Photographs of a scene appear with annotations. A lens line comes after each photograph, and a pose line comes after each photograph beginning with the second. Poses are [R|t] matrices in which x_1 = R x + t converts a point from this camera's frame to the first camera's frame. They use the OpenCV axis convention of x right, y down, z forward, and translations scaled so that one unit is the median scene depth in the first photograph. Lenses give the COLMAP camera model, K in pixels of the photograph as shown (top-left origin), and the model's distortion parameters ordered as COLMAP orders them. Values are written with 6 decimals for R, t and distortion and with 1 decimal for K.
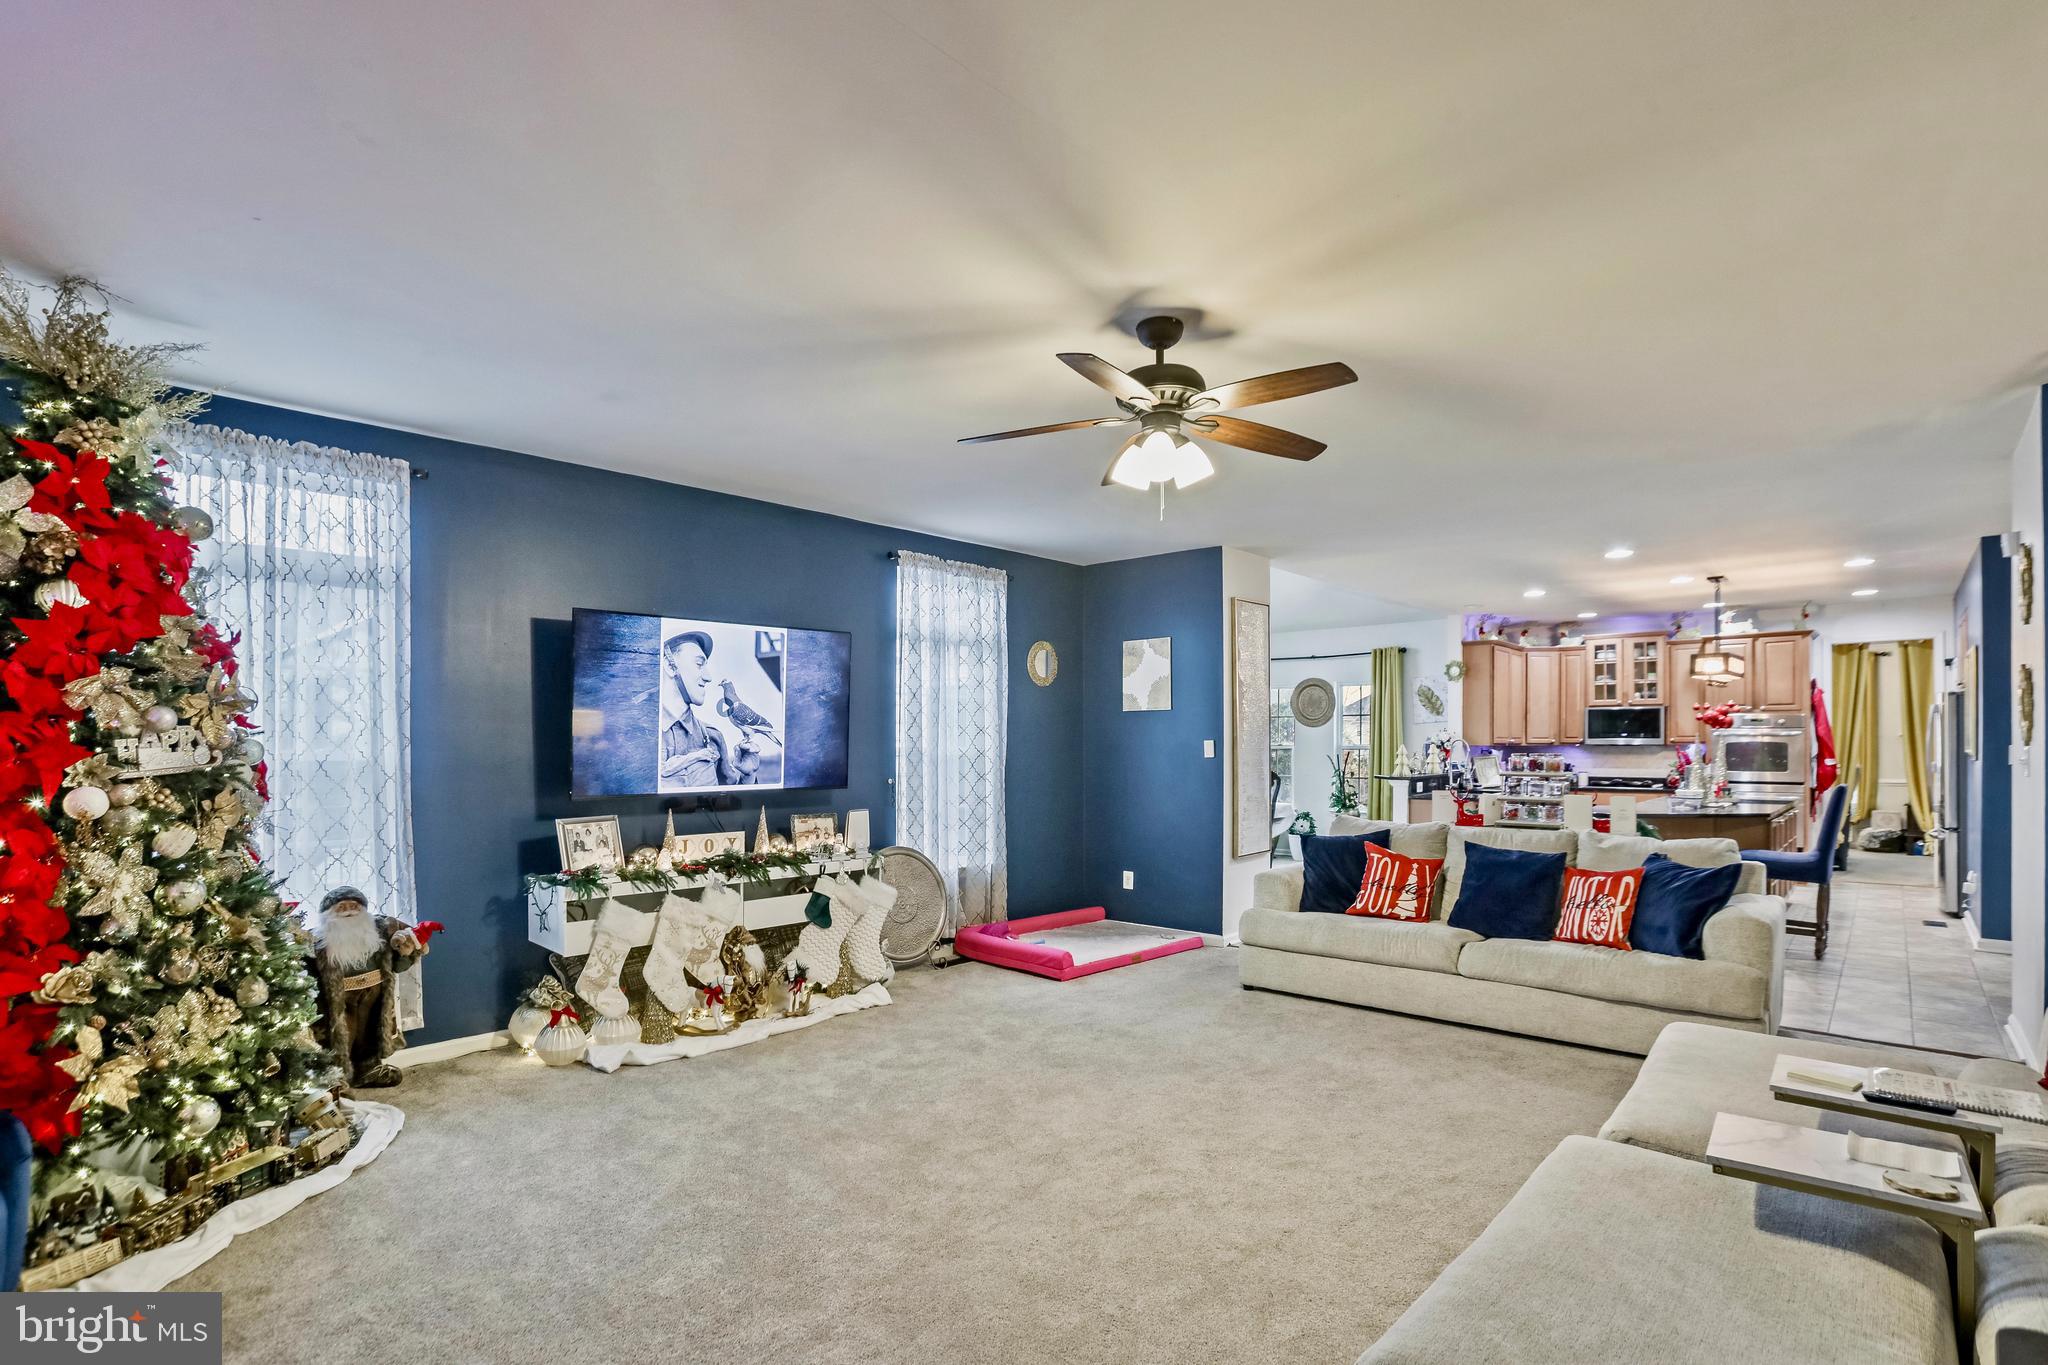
lens RADIAL K [[964.6, 0, 1022.4], [0, 964.6, 761.1], [0, 0, 1]] dist [-0.064856, 0.021554]
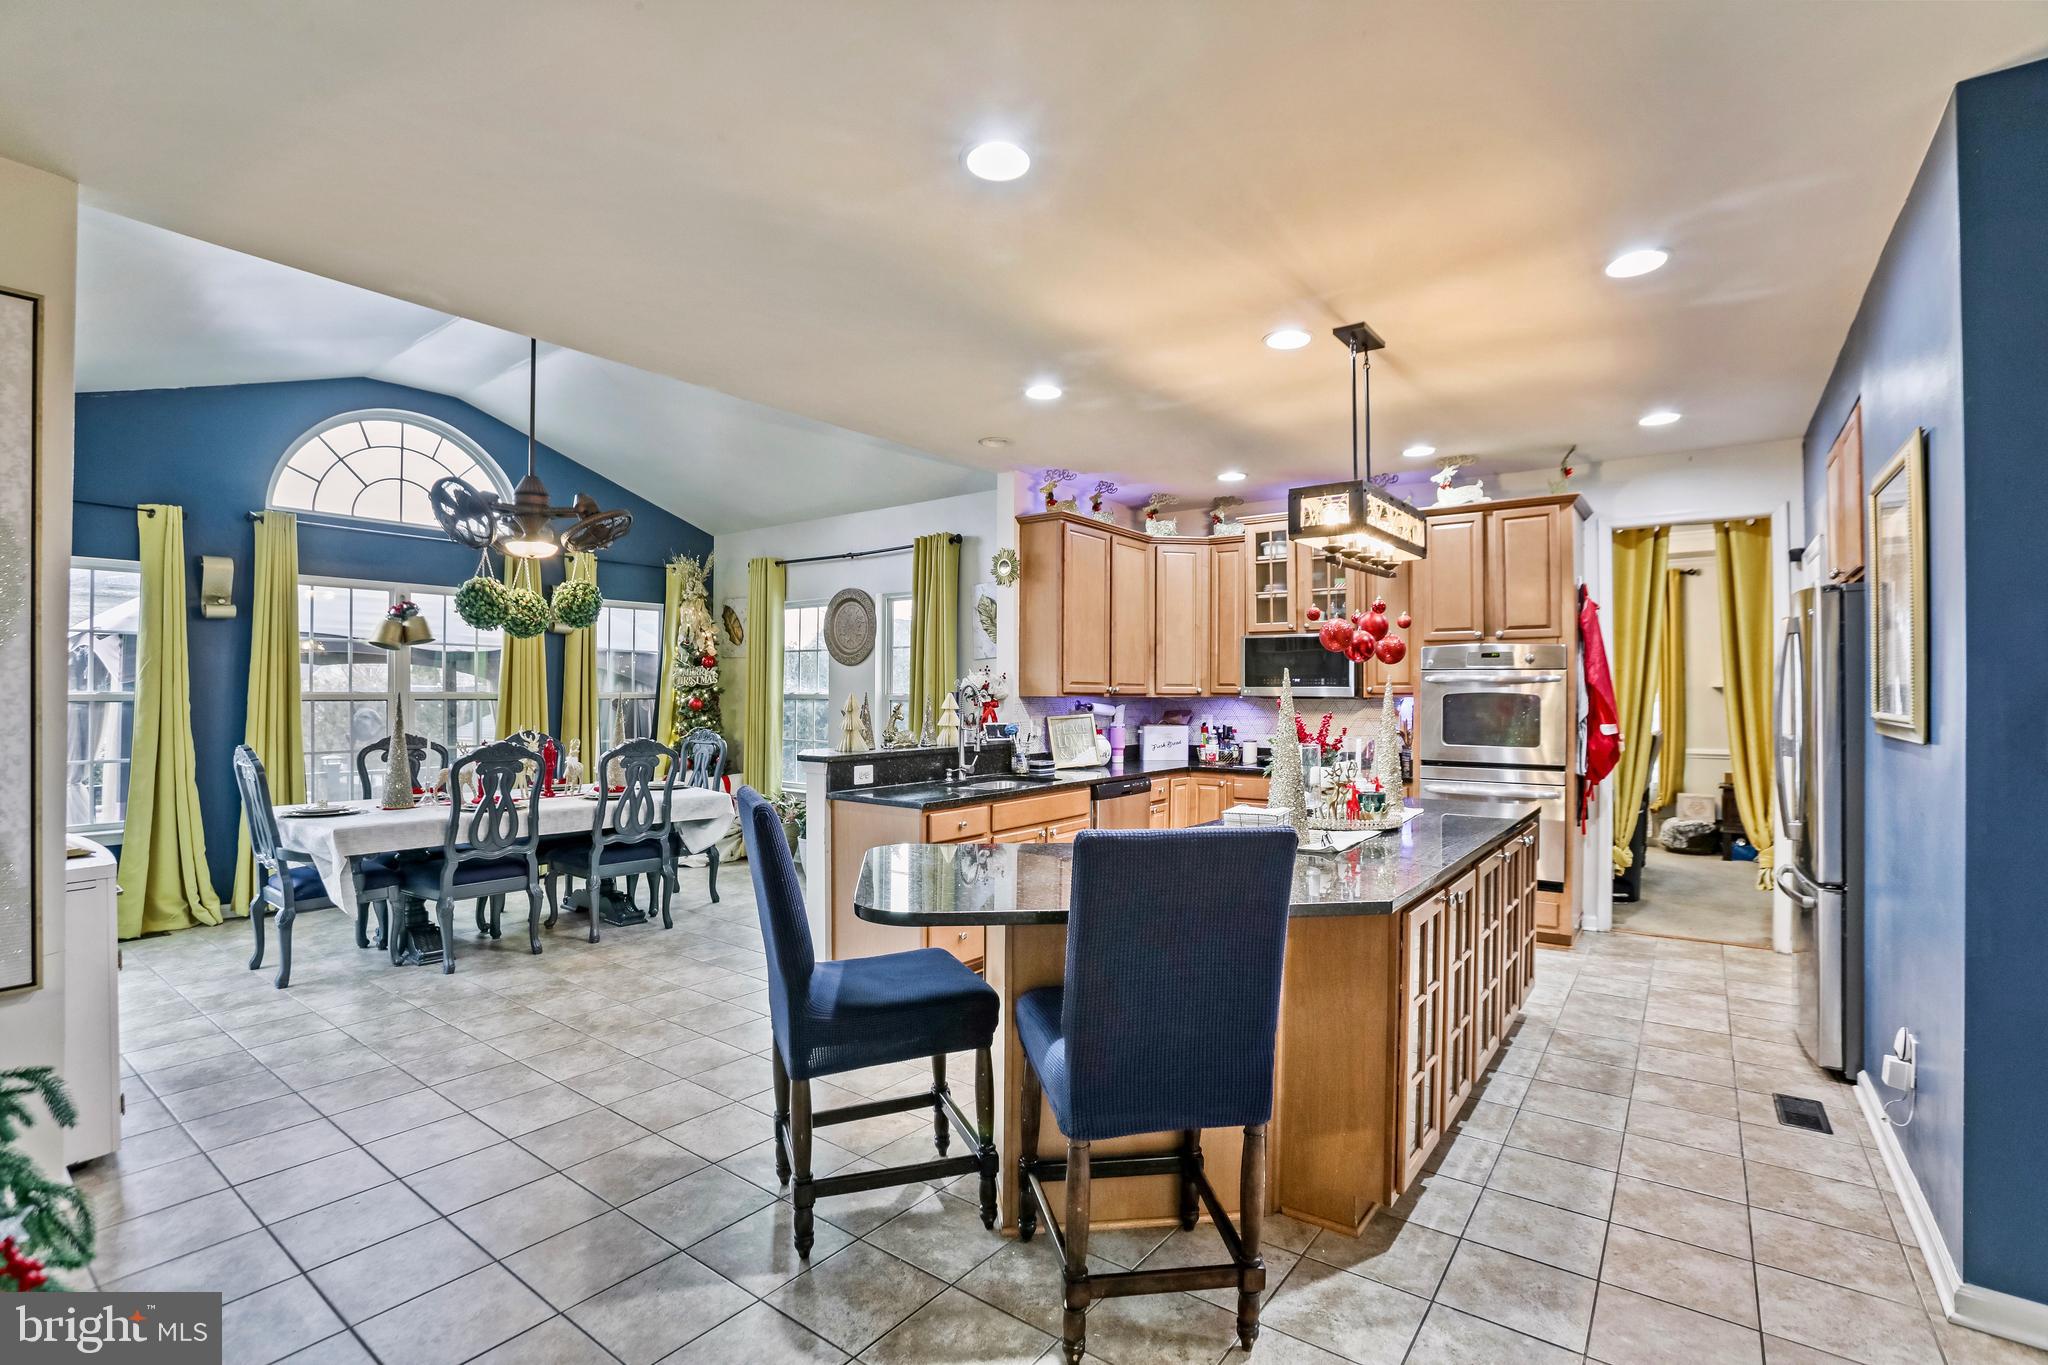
lens RADIAL K [[934.2, 0, 1036.4], [0, 934.2, 695.5], [0, 0, 1]] dist [-0.064667, 0.020614]
pose [[0.992092, 0.008141, 0.125252, 0.450072], [-0.006176, 0.999852, -0.016067, -0.008617], [-0.125364, 0.015166, 0.991995, 0.487371]]
